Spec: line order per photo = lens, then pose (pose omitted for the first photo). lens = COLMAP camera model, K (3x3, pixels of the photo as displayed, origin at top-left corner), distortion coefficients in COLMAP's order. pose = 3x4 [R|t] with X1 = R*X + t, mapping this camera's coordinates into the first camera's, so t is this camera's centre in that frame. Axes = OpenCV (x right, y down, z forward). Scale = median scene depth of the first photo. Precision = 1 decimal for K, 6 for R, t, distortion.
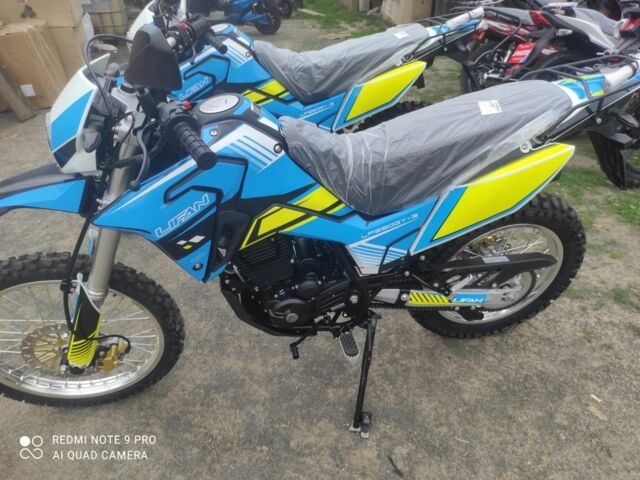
lens RADIAL K [[475.2, 0, 320.0], [0, 475.2, 240.0], [0, 0, 1]] dist [0.076058, -0.103533]
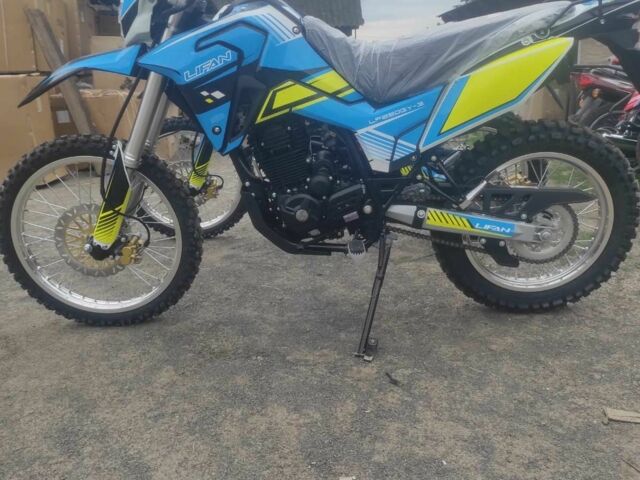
lens RADIAL K [[623.6, 0, 318.5], [0, 623.6, 223.7], [0, 0, 1]] dist [0.053423, 0.005943]
pose [[0.977630, 0.053216, -0.203491, 0.273408], [-0.116470, 0.942564, -0.313062, 0.657643], [0.175143, 0.329759, 0.927676, -0.238001]]
